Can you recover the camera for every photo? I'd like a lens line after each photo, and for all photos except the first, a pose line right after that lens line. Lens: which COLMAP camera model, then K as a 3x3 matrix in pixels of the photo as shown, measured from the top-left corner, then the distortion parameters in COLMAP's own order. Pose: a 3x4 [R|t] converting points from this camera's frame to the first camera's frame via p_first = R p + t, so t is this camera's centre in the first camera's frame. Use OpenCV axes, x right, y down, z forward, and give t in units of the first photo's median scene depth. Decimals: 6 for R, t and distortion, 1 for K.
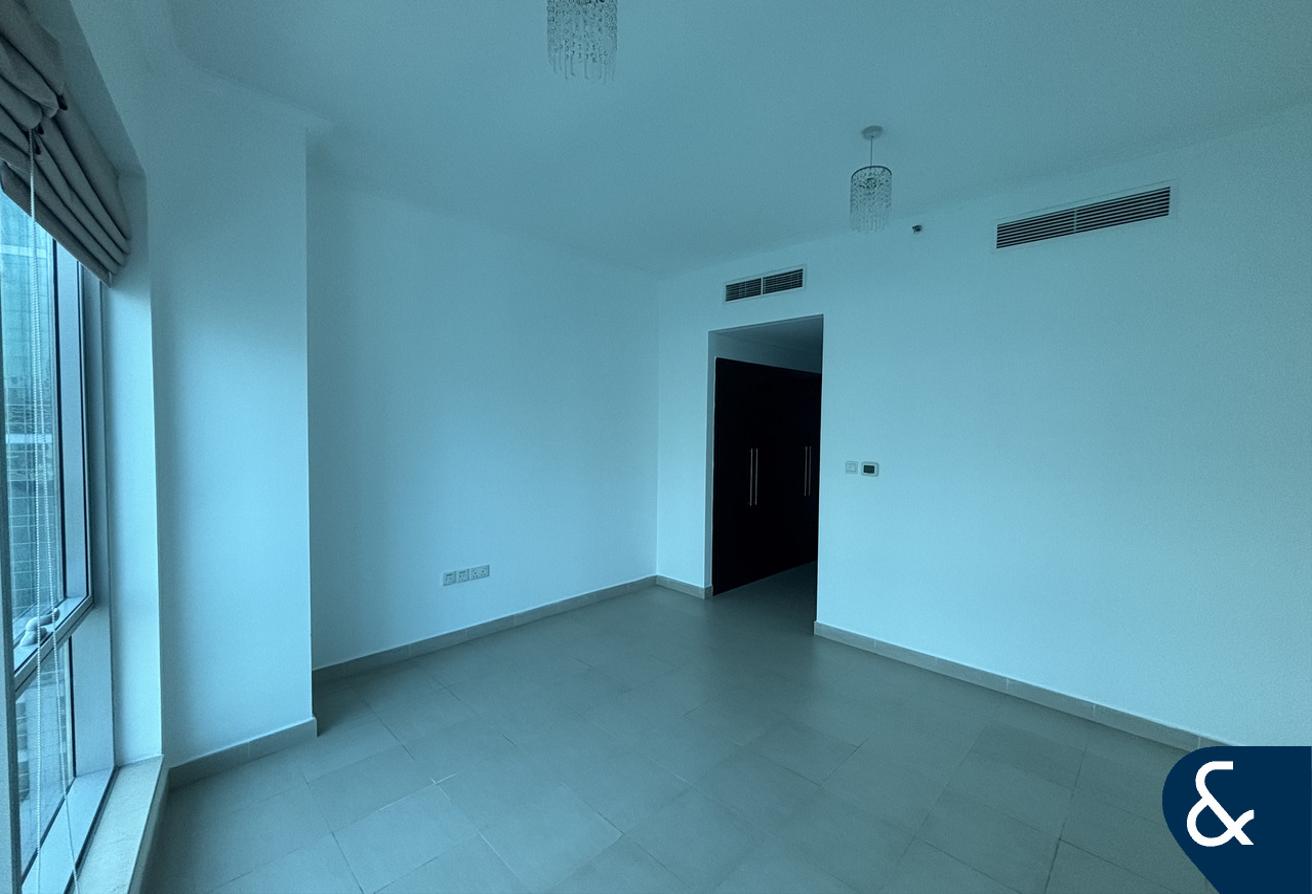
lens RADIAL K [[527.3, 0, 651.3], [0, 527.3, 447.7], [0, 0, 1]] dist [-0.000805, 0.000167]
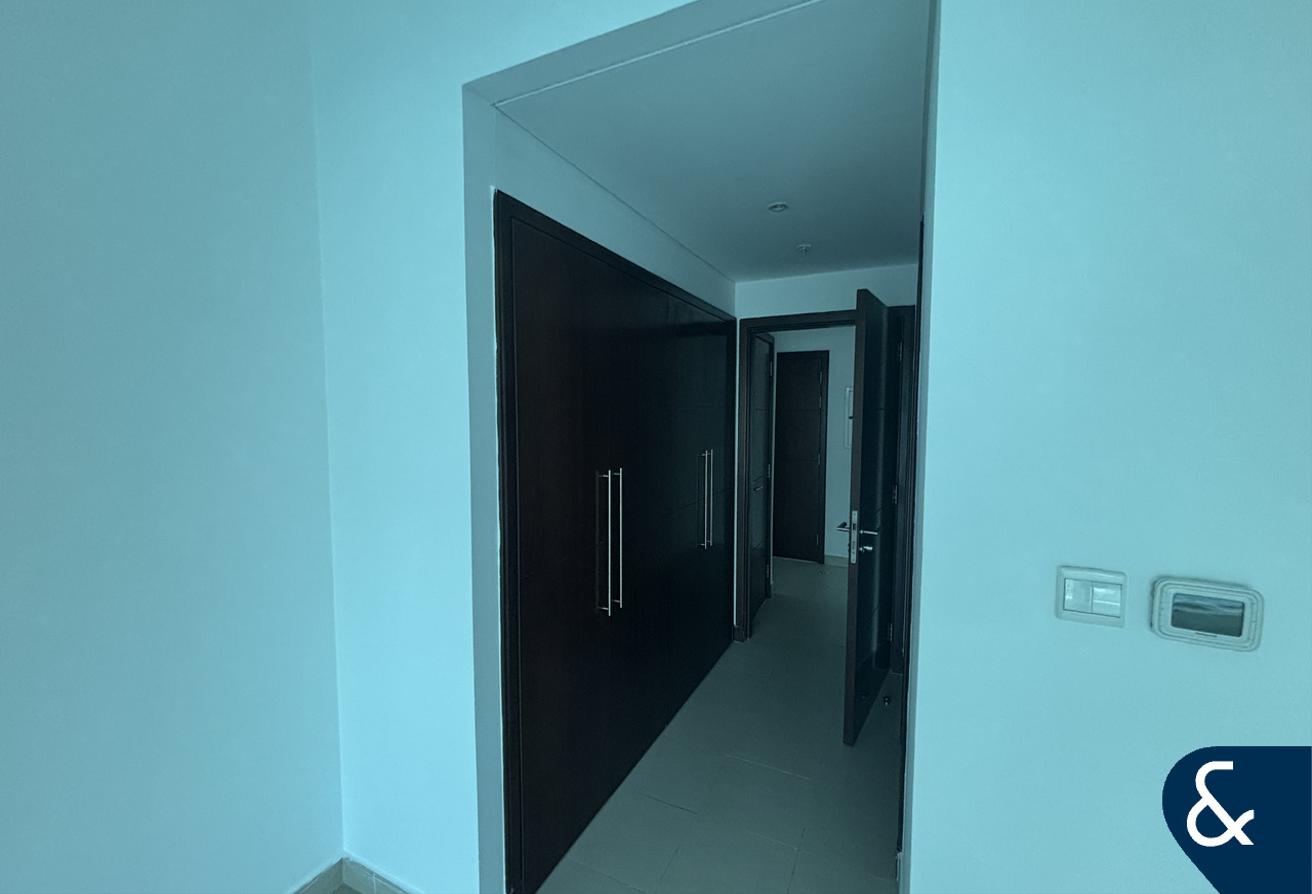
lens RADIAL K [[527.3, 0, 651.3], [0, 527.3, 447.7], [0, 0, 1]] dist [-0.000805, 0.000167]
pose [[0.947383, -0.033914, 0.318300, 0.105283], [0.022285, 0.998947, 0.040108, -0.030078], [-0.319325, -0.030904, 0.947141, 0.671559]]
